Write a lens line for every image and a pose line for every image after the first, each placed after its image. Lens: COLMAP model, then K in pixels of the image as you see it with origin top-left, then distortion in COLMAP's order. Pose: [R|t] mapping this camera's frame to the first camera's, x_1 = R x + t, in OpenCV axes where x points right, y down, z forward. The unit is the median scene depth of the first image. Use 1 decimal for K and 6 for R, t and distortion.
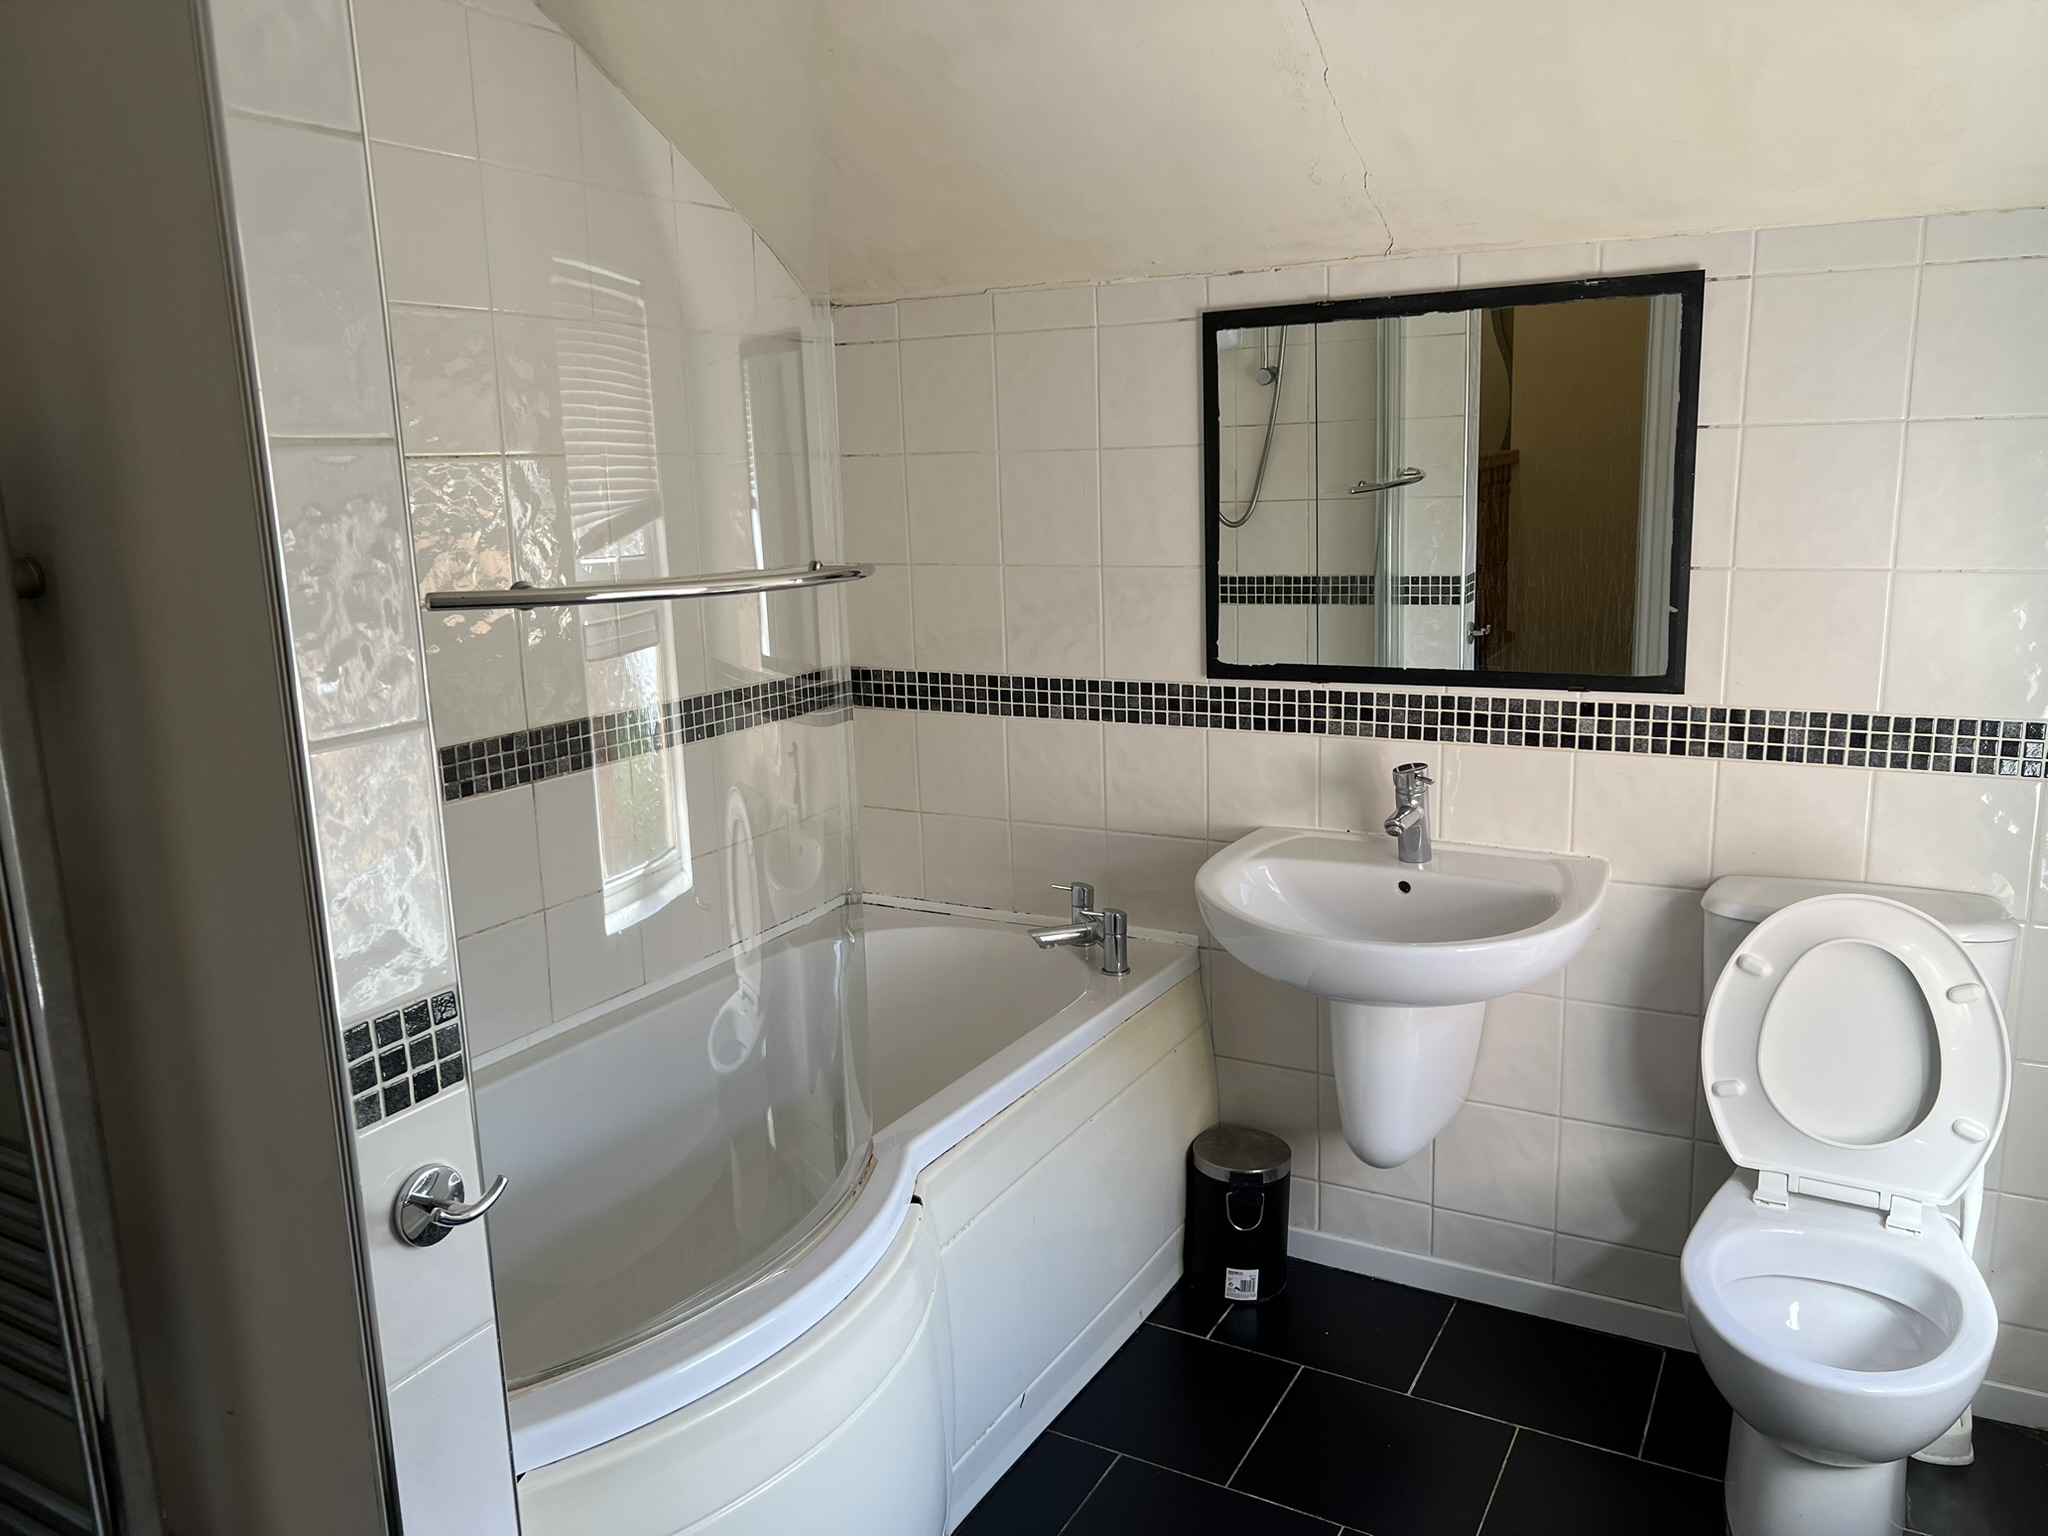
lens RADIAL K [[1538.2, 0, 1016.1], [0, 1538.2, 778.6], [0, 0, 1]] dist [0.030379, -0.034567]
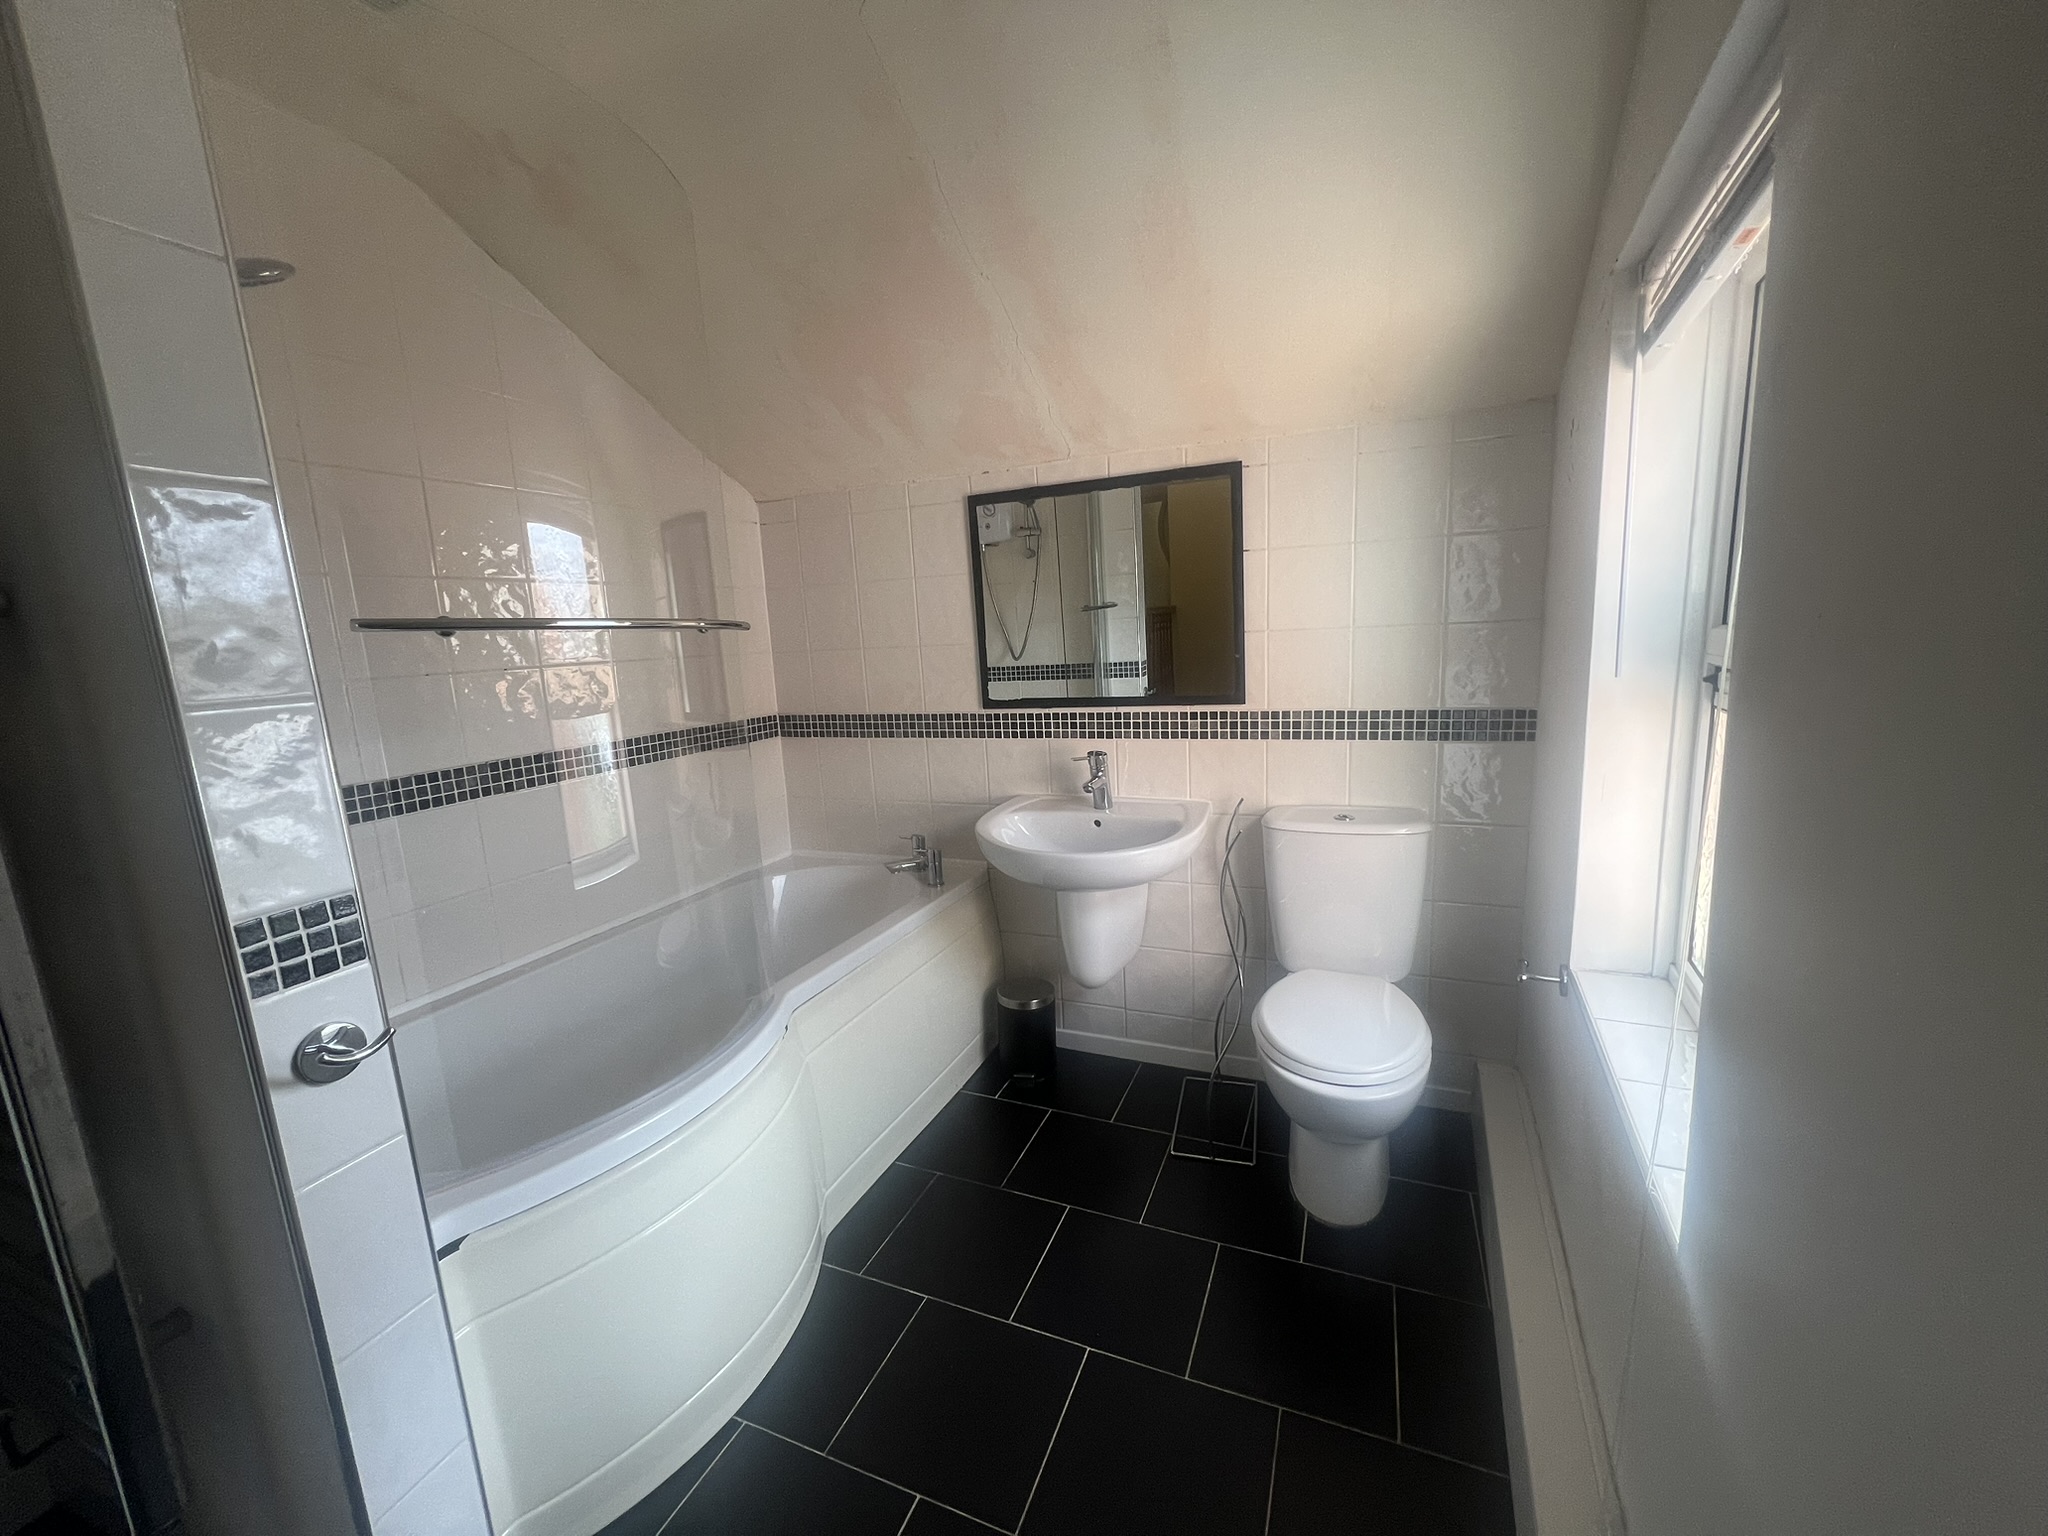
lens RADIAL K [[818.9, 0, 1024.9], [0, 818.9, 766.3], [0, 0, 1]] dist [0.001210, -0.000103]
pose [[0.993550, -0.040471, 0.105930, 0.079567], [0.044691, 0.998287, -0.037770, 0.038746], [-0.104219, 0.042260, 0.993656, 0.102552]]
